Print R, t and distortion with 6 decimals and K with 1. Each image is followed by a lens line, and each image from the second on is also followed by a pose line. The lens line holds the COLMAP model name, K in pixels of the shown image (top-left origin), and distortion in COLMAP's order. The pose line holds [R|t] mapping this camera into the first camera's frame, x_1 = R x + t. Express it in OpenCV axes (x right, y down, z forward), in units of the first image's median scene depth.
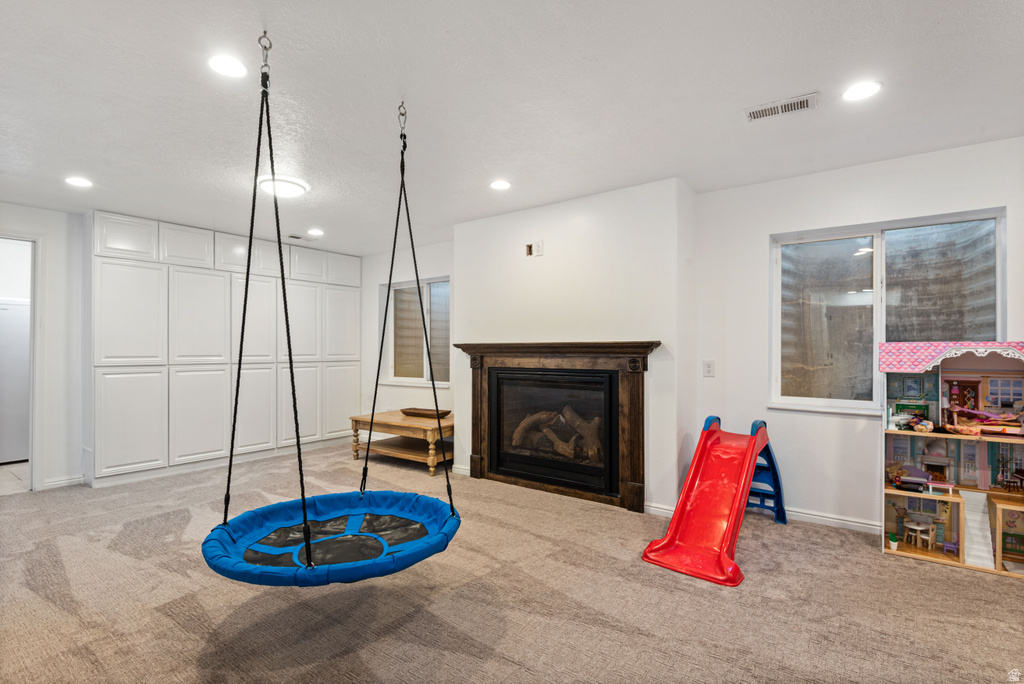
lens RADIAL K [[477.1, 0, 511.0], [0, 477.1, 345.1], [0, 0, 1]] dist [0.023935, -0.030765]
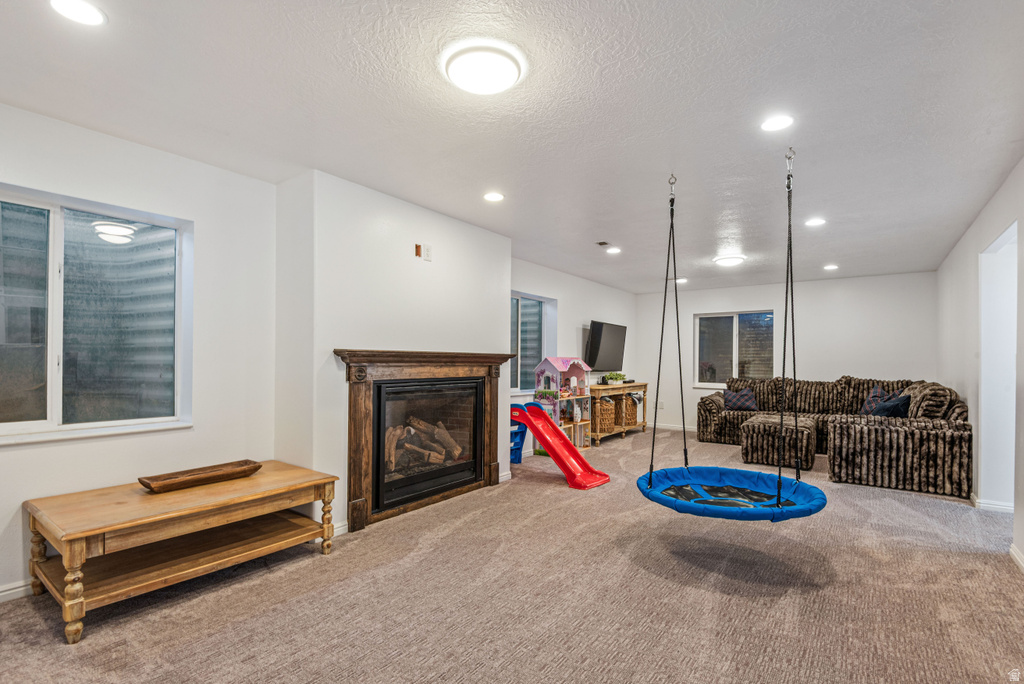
lens RADIAL K [[486.0, 0, 510.3], [0, 486.0, 353.8], [0, 0, 1]] dist [0.033455, -0.025805]
pose [[-0.000575, 0.012696, 0.999919, -0.911545], [-0.021206, 0.999694, -0.012706, 0.008212], [-0.999775, -0.021211, -0.000306, 0.831705]]
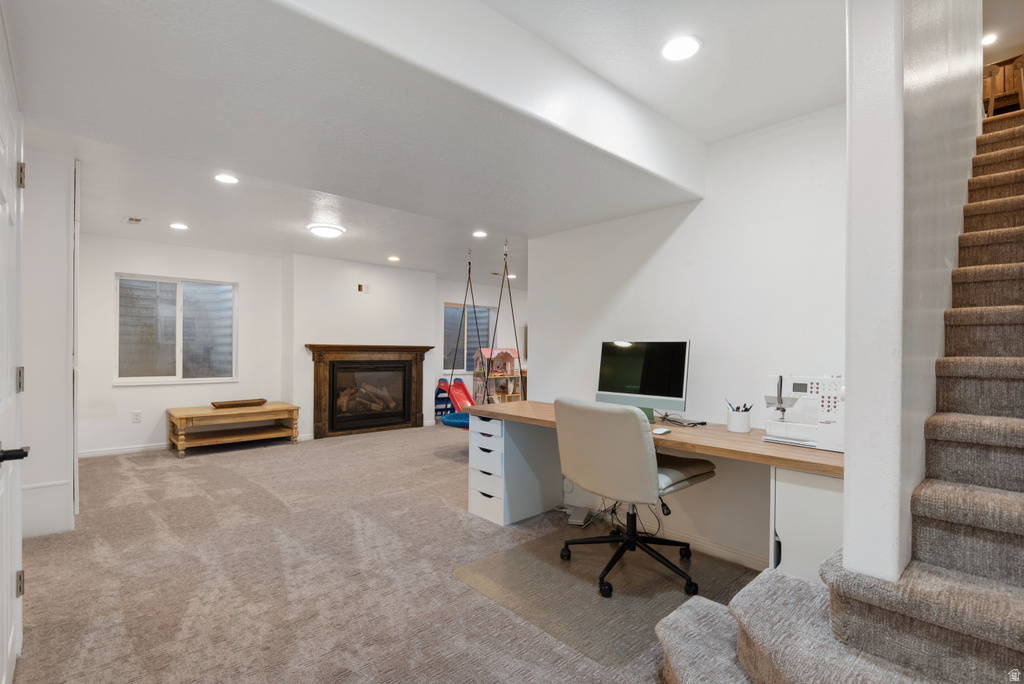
lens RADIAL K [[477.1, 0, 511.0], [0, 477.1, 345.1], [0, 0, 1]] dist [0.023935, -0.030765]
pose [[0.179313, 0.014424, 0.983686, -1.491466], [-0.019089, 0.999755, -0.011180, 0.003913], [-0.983607, -0.016773, 0.179545, 0.202778]]
